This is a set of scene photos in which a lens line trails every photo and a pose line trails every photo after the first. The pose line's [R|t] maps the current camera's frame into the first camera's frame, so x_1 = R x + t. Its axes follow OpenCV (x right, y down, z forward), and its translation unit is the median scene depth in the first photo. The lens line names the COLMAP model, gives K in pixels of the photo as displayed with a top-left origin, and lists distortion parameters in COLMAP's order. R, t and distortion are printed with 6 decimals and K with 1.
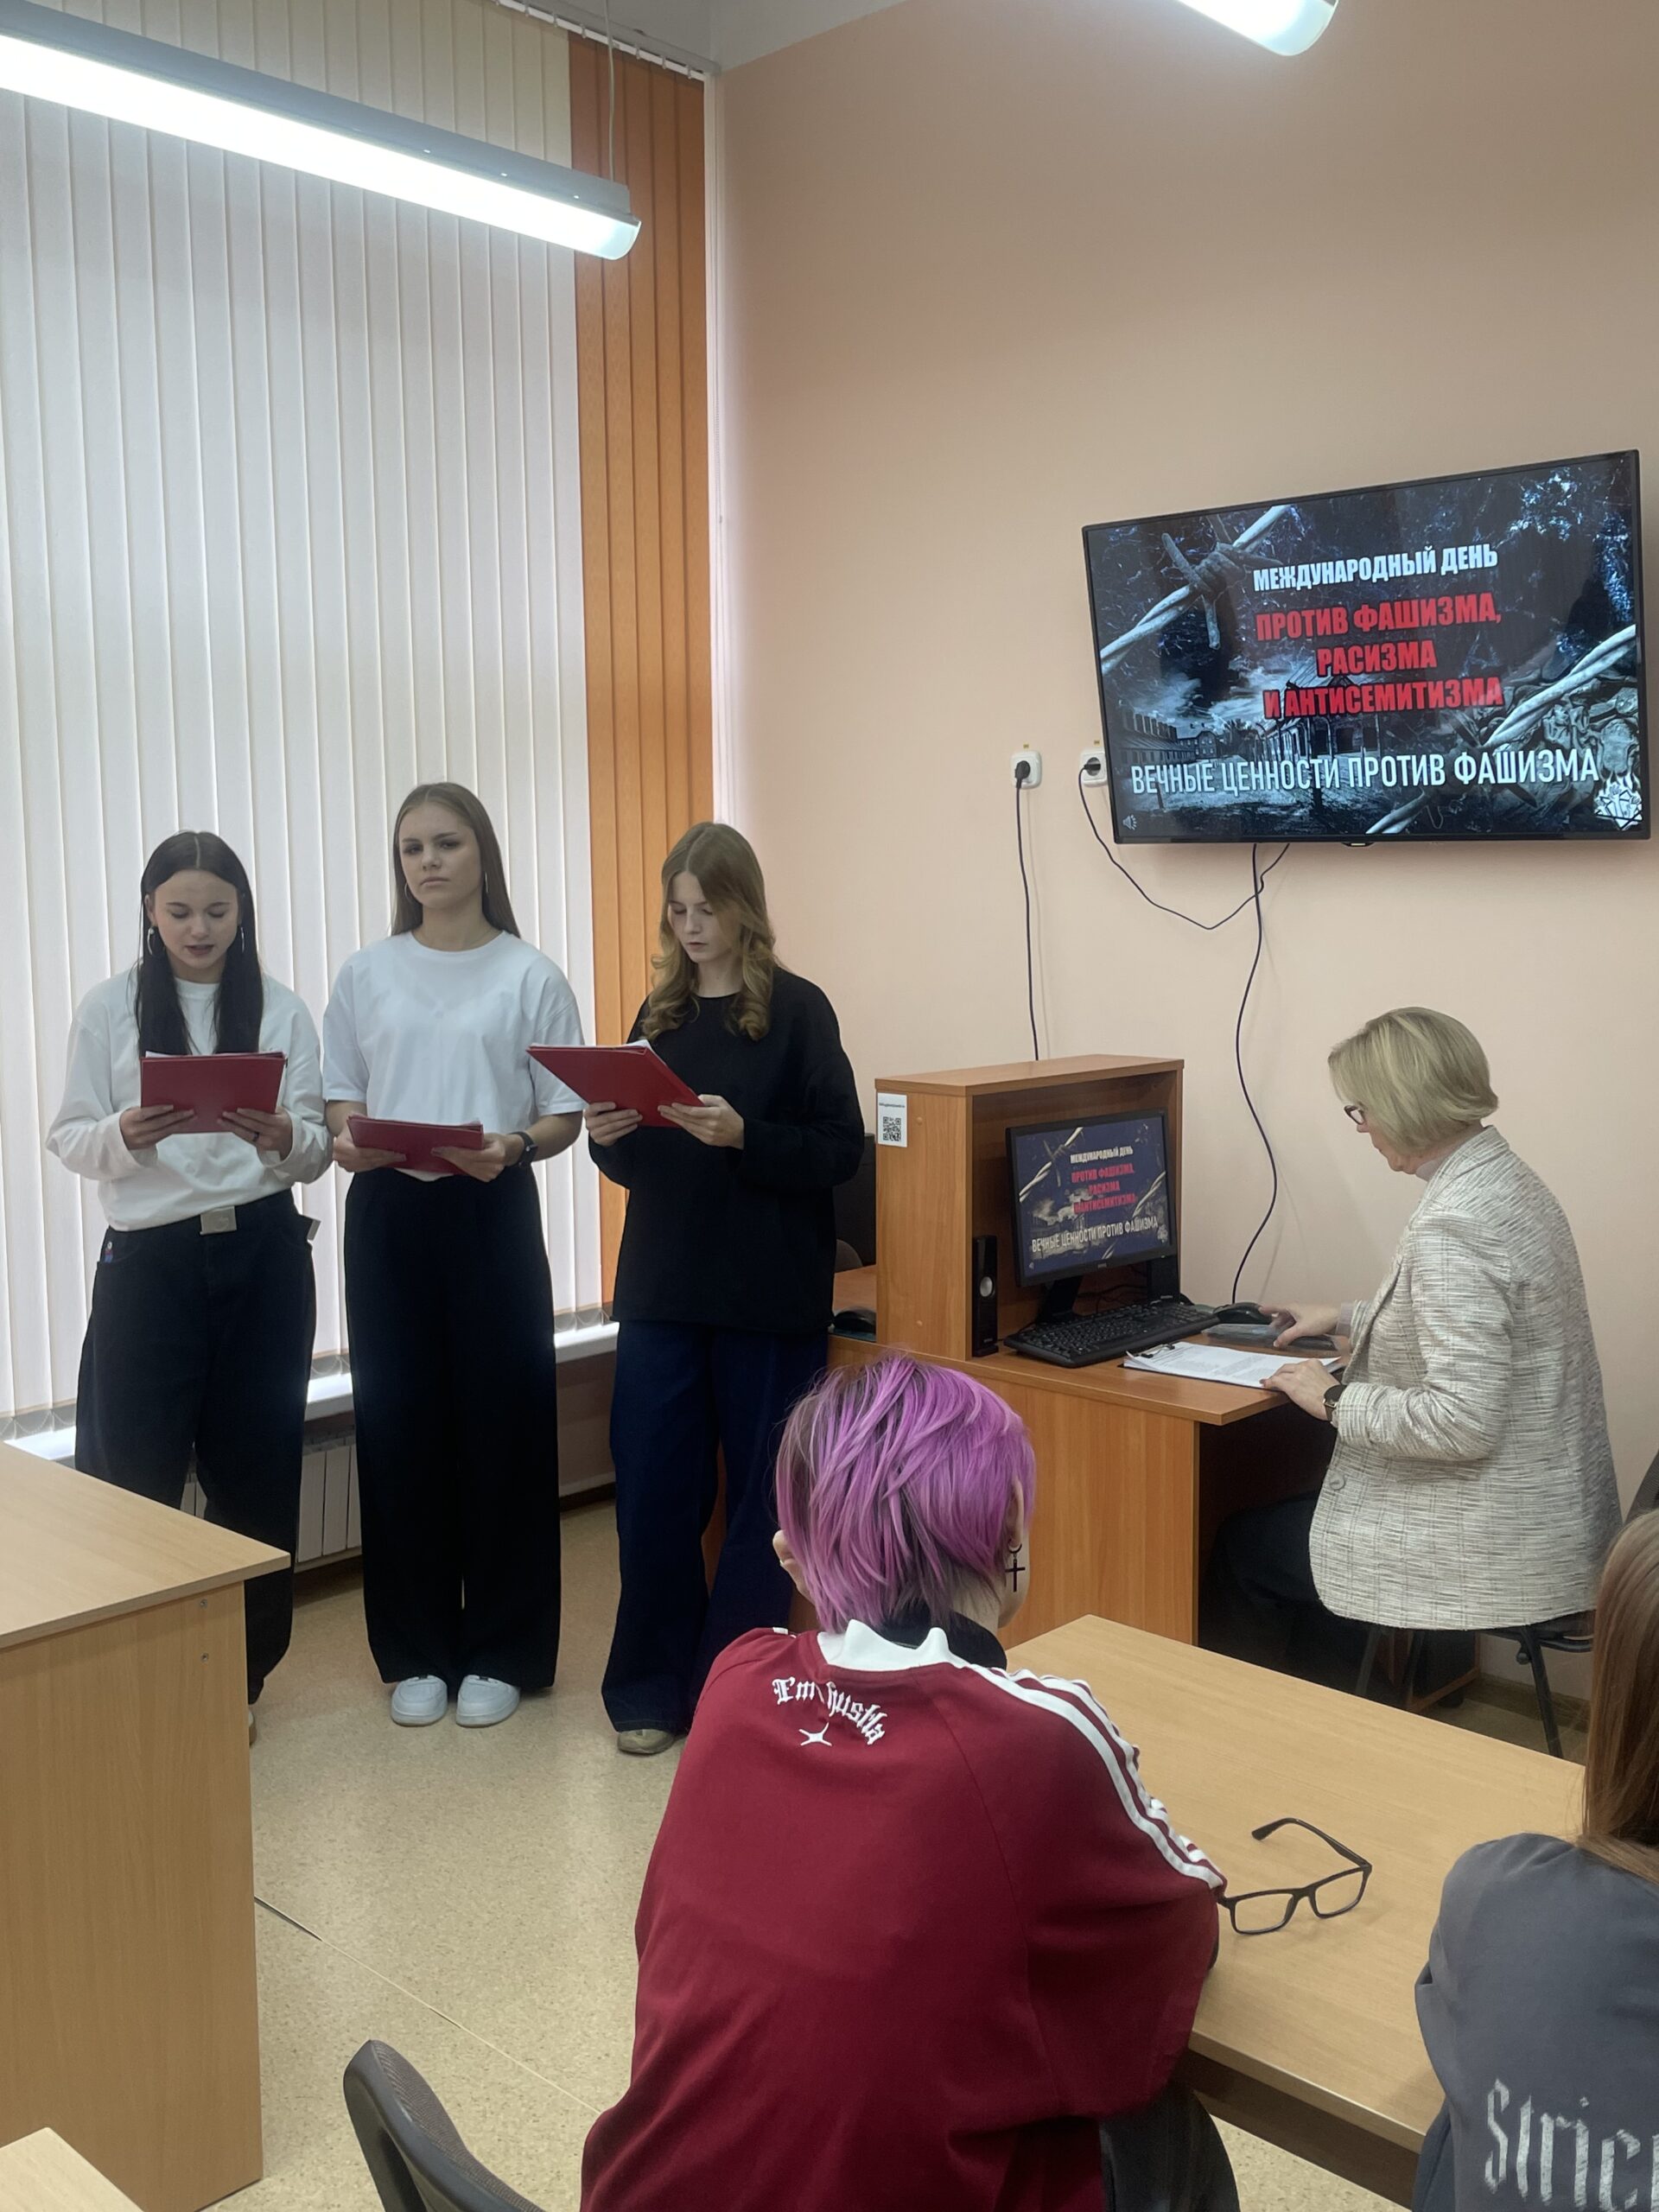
lens RADIAL K [[2097.4, 0, 844.4], [0, 2097.4, 1108.5], [0, 0, 1]] dist [0.011697, 0.000000]
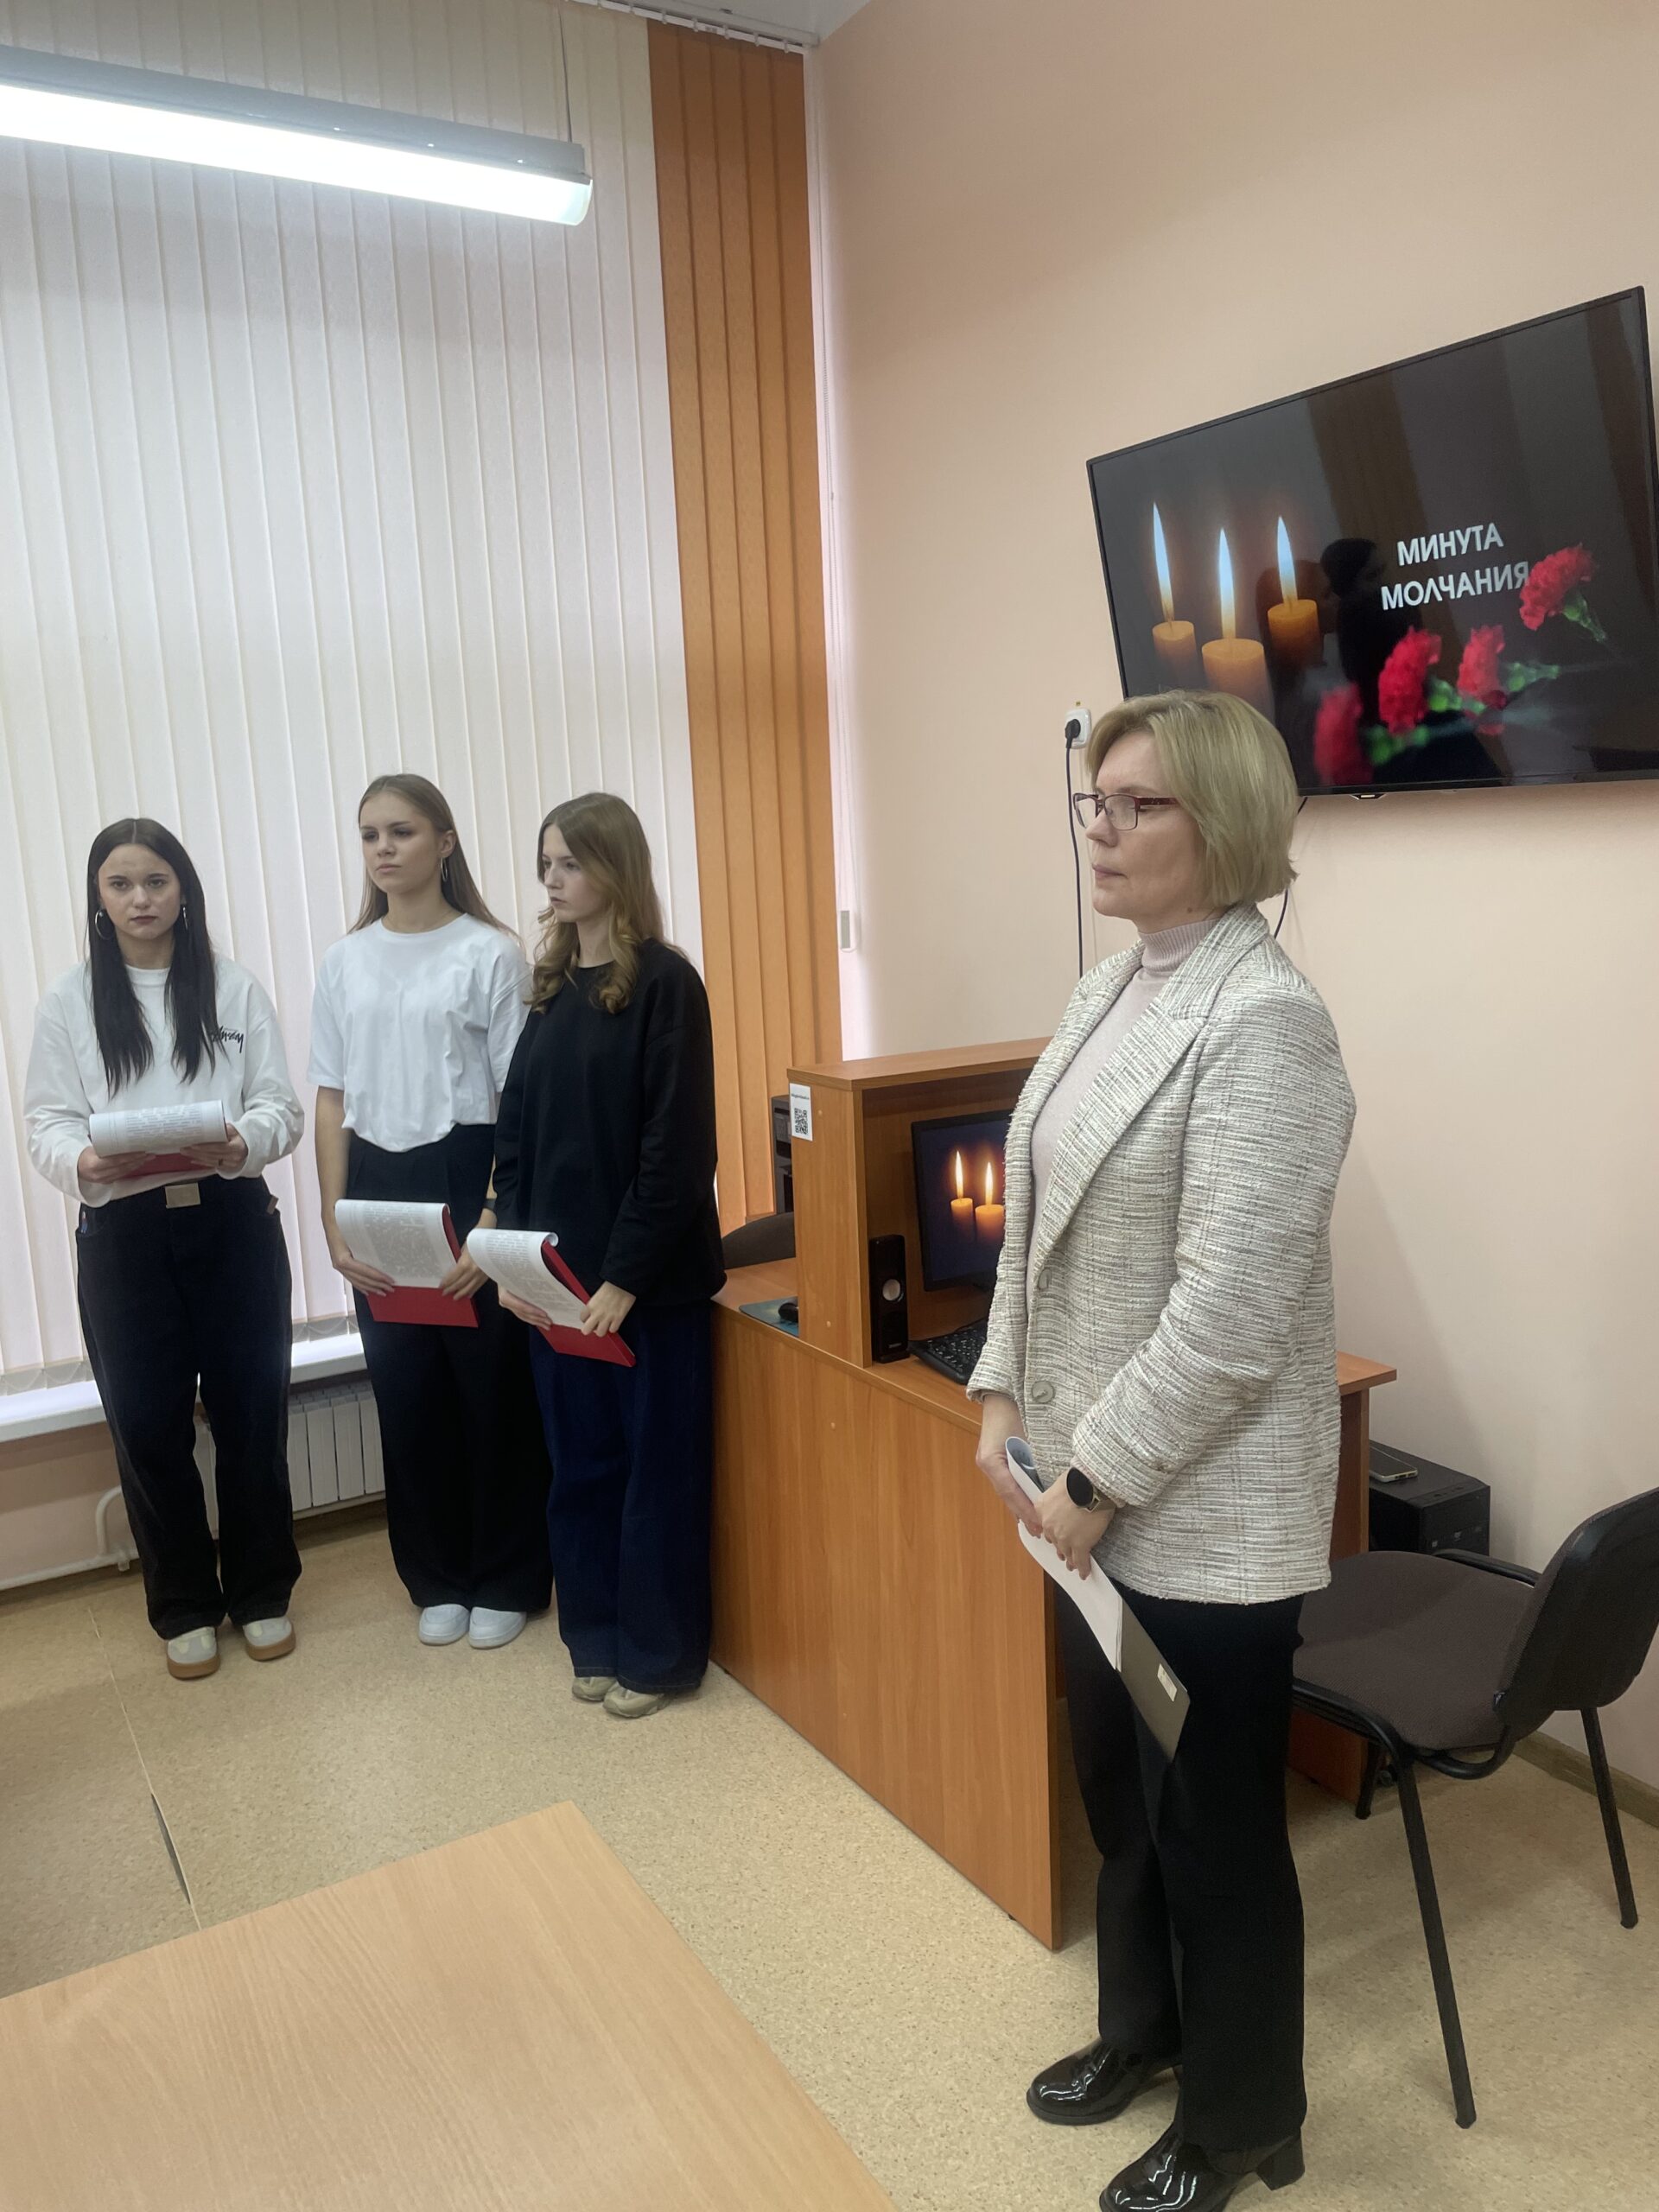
lens RADIAL K [[1669.8, 0, 817.2], [0, 1669.8, 1104.7], [0, 0, 1]] dist [0.045037, -0.070278]
pose [[0.953033, 0.017182, -0.302378, 0.247947], [-0.001757, 0.998686, 0.051209, -0.034697], [0.302860, -0.048273, 0.951812, 0.273125]]
